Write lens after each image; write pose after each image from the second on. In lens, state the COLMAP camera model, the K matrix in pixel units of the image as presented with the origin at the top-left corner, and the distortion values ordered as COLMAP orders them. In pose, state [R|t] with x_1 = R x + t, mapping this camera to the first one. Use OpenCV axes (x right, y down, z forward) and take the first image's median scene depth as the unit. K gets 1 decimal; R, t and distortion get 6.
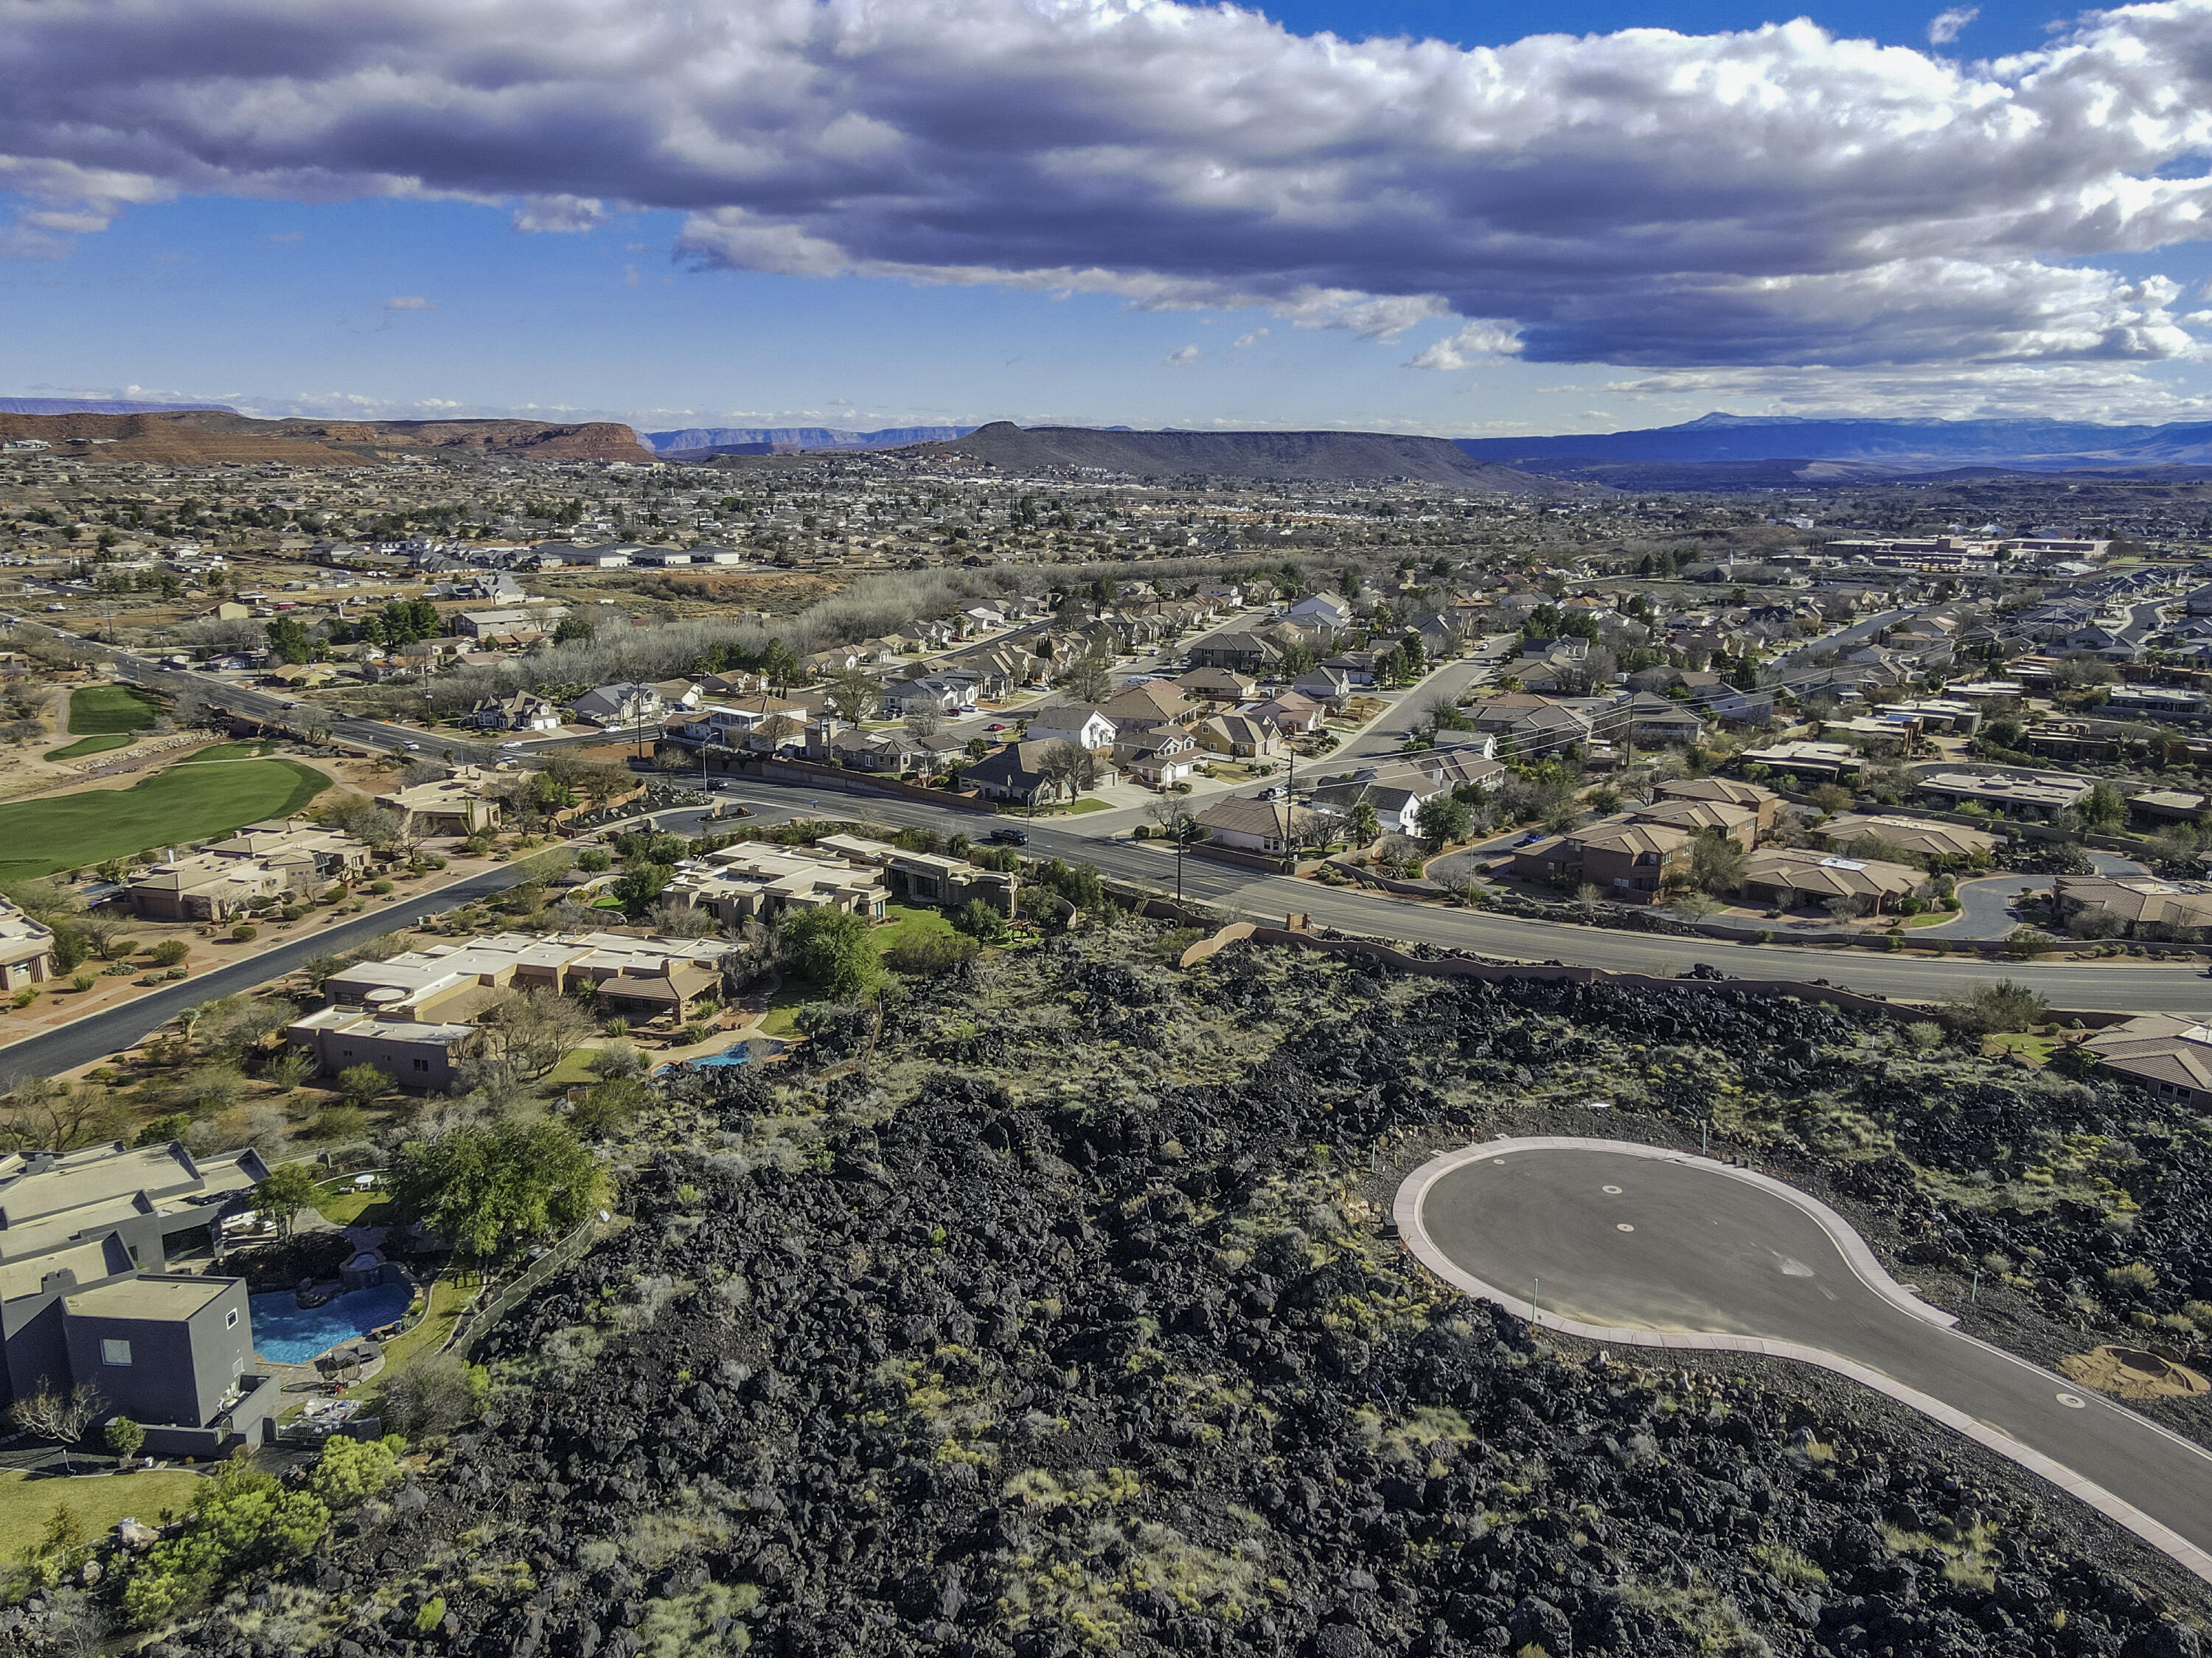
lens RADIAL K [[1620.2, 0, 1101.7], [0, 1620.2, 808.1], [0, 0, 1]] dist [0.001647, 0.027349]
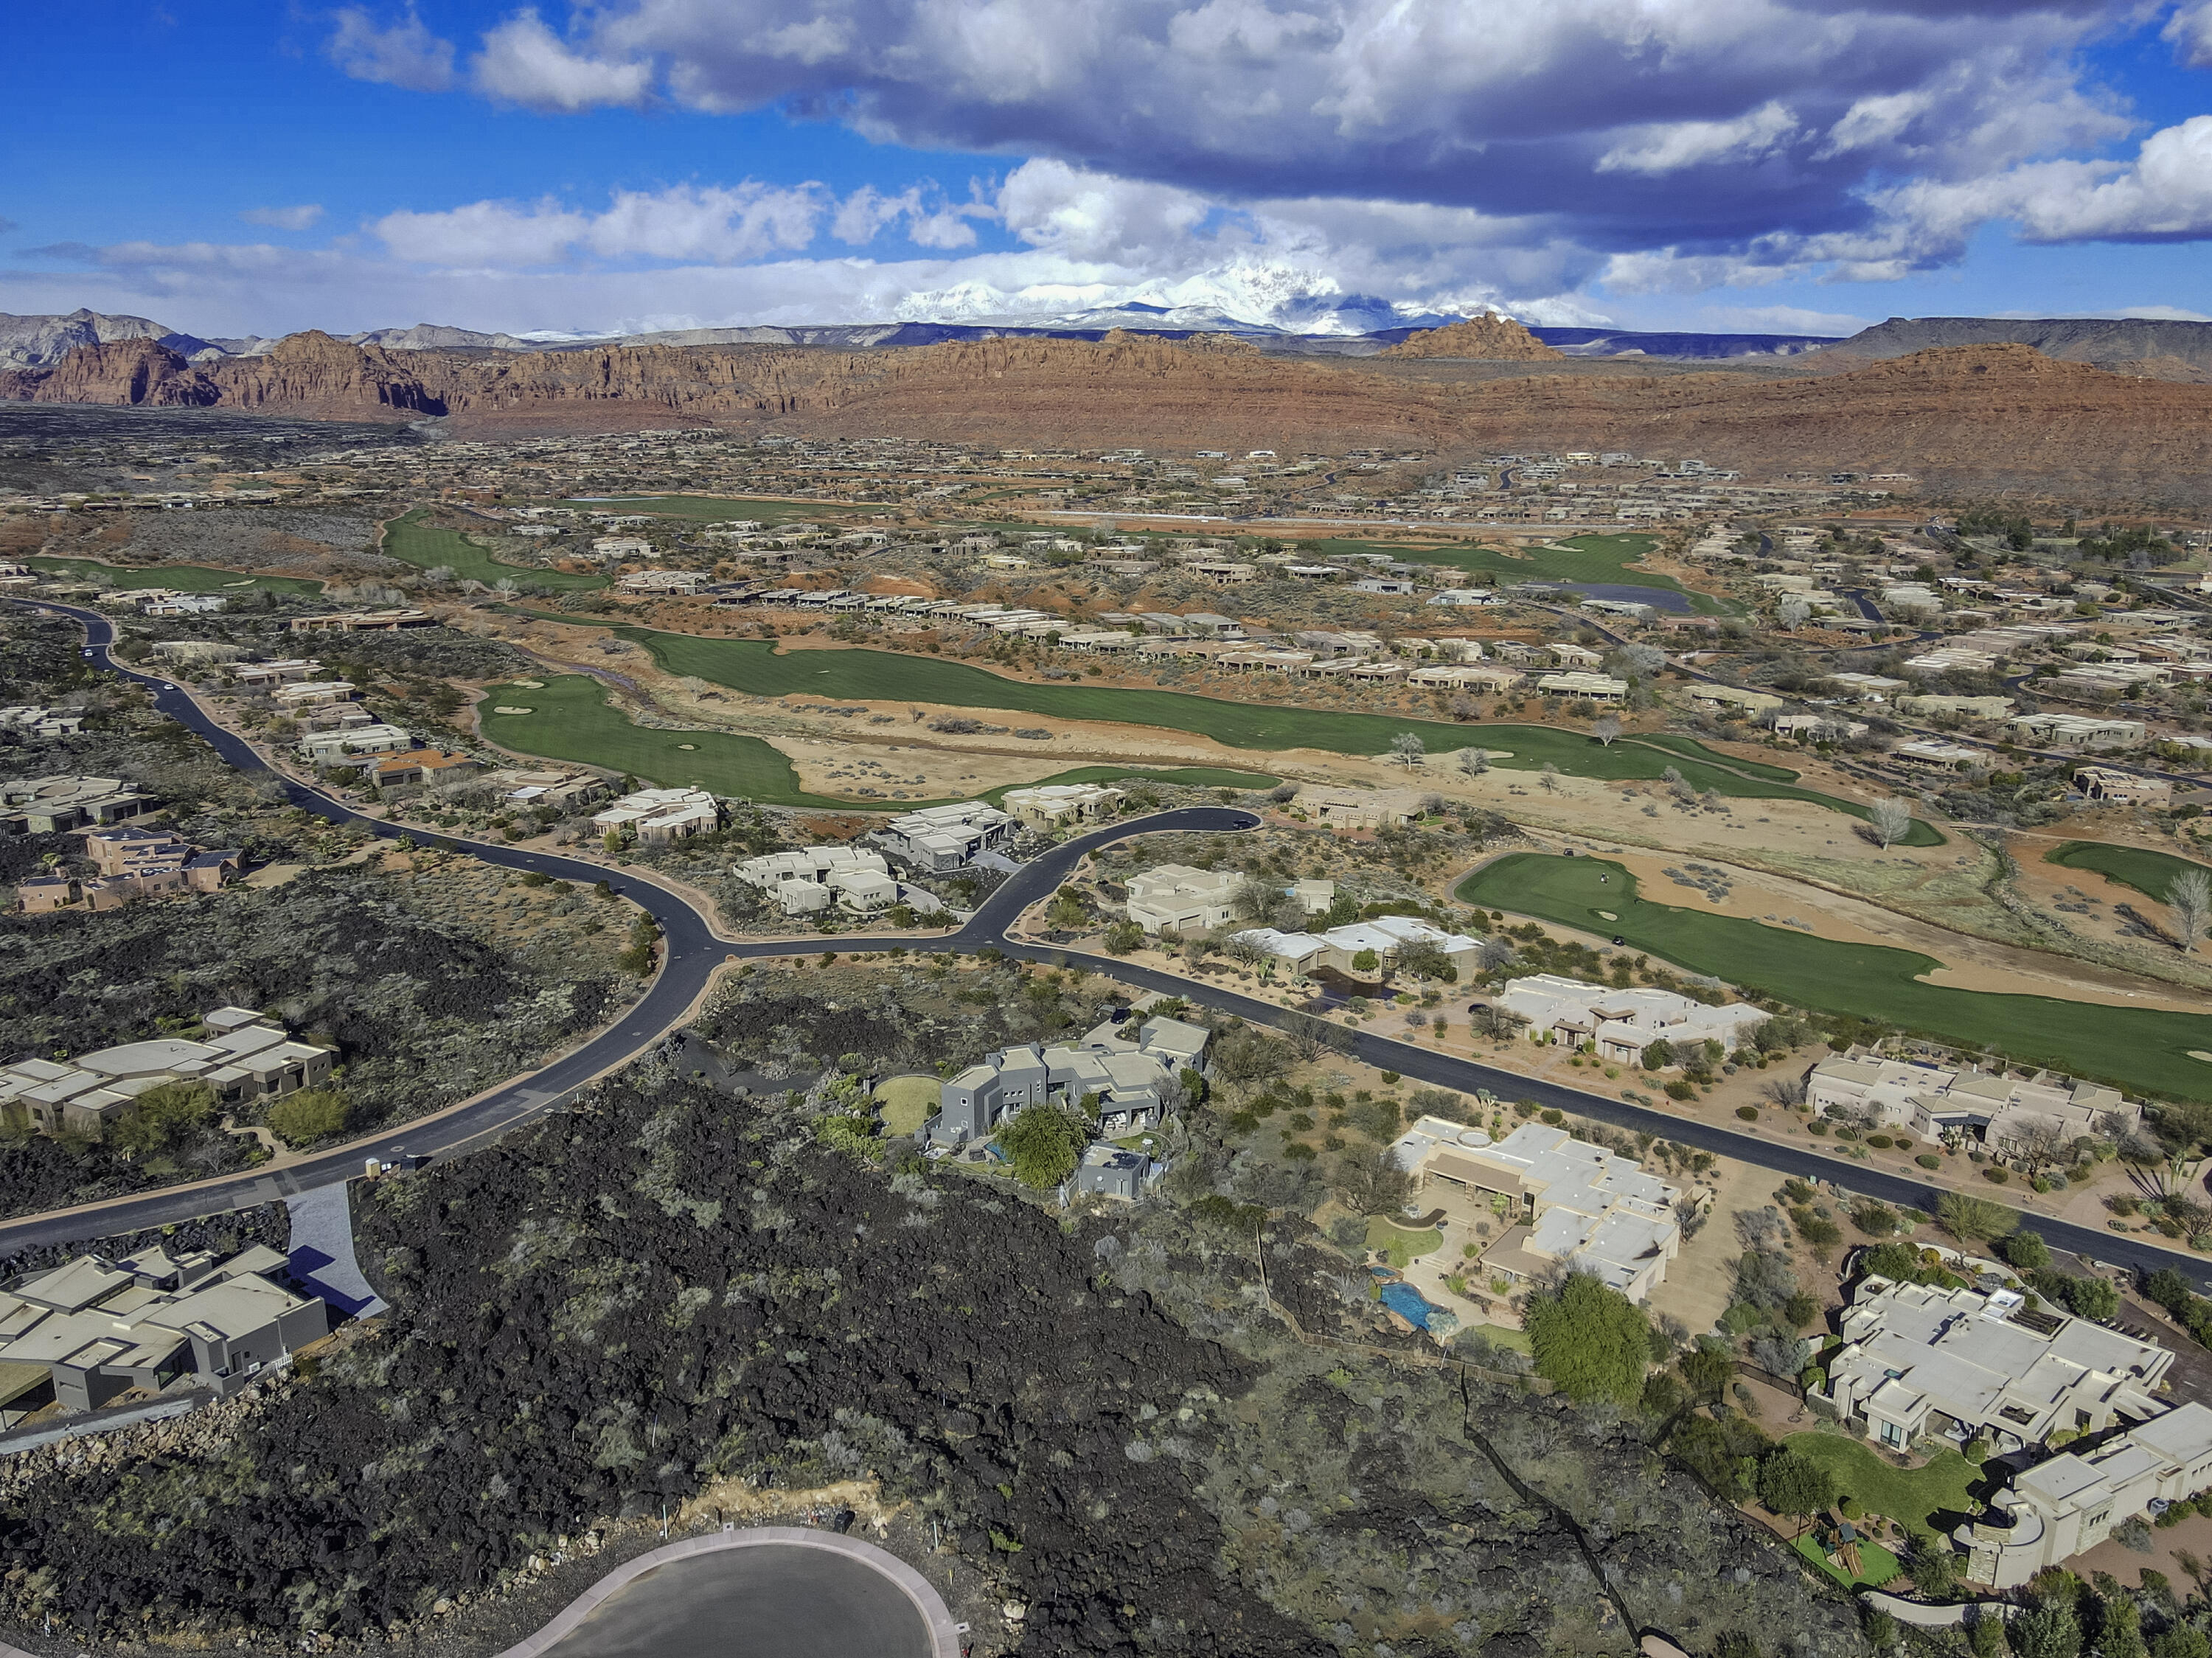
lens RADIAL K [[1620.2, 0, 1108.2], [0, 1620.2, 823.7], [0, 0, 1]] dist [0.001647, 0.027349]
pose [[-0.366263, 0.218895, -0.904398, 0.257000], [-0.205188, 0.929013, 0.307950, -0.148837], [0.907606, 0.298362, -0.295348, 0.330861]]
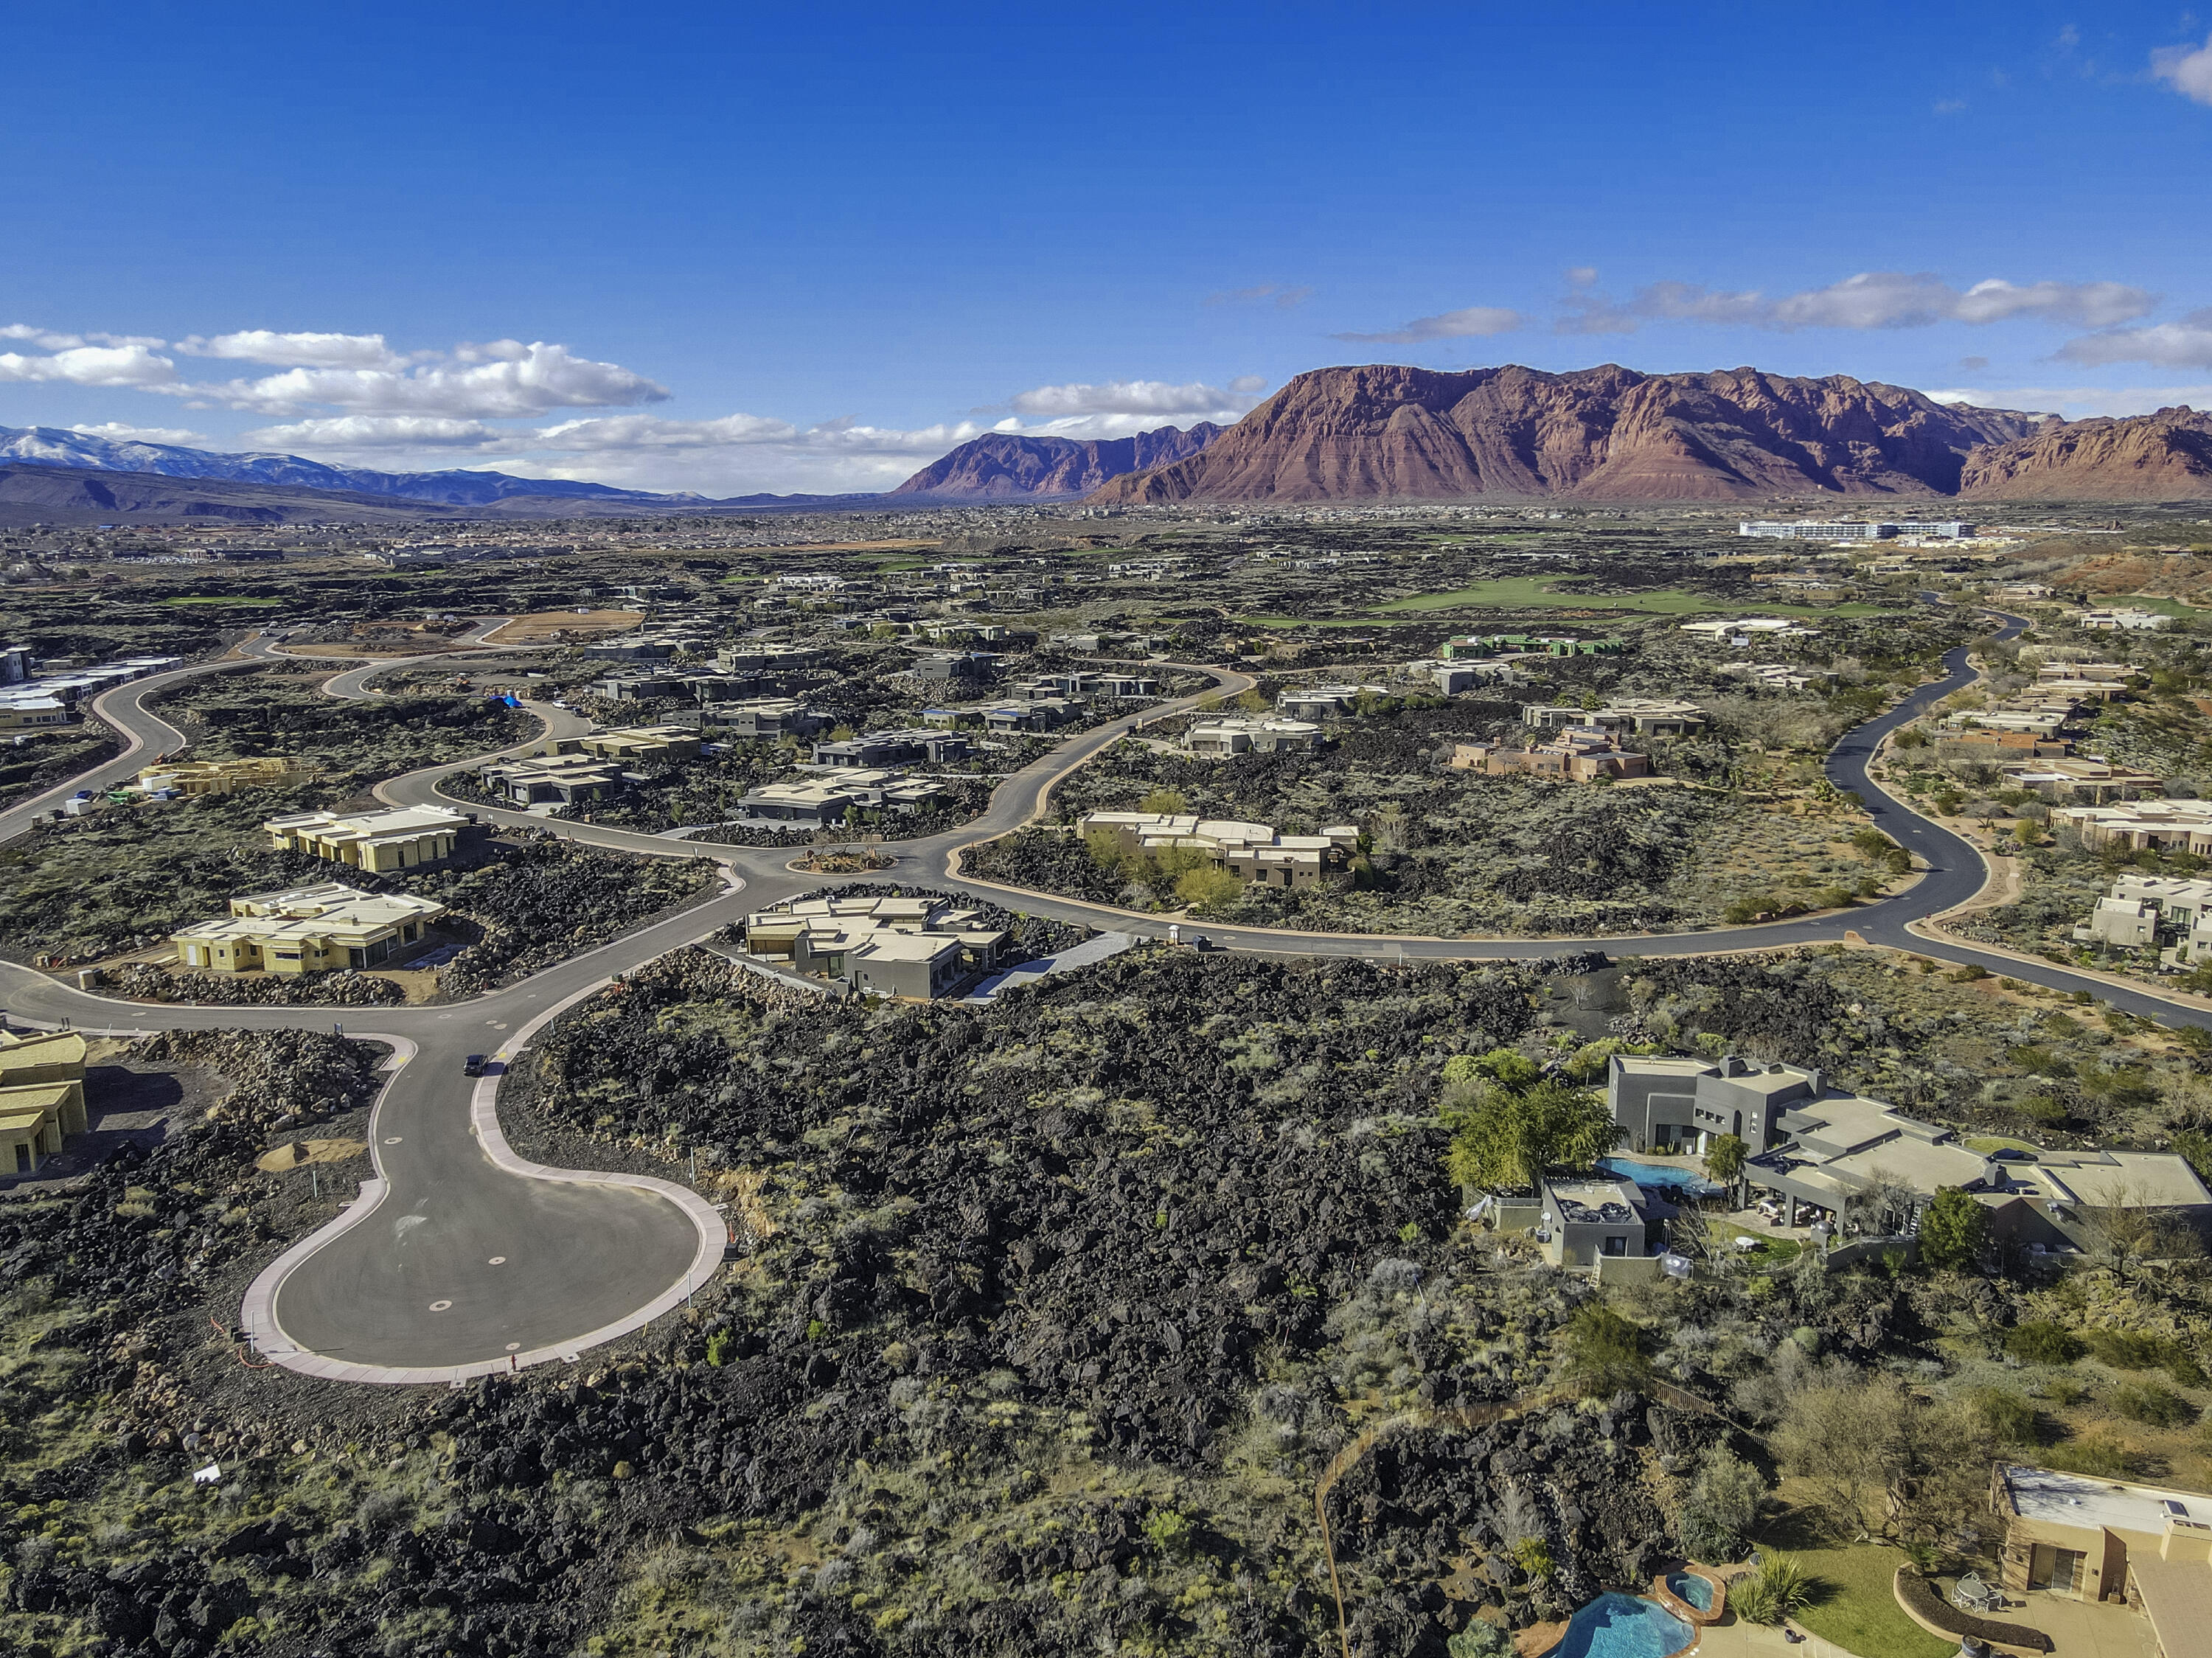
lens RADIAL K [[1620.2, 0, 1106.8], [0, 1620.2, 830.5], [0, 0, 1]] dist [0.001647, 0.027349]
pose [[-0.997888, -0.014834, 0.063236, -0.029712], [0.011216, 0.919595, 0.392708, -0.095266], [-0.063977, 0.392588, -0.917487, 0.441585]]
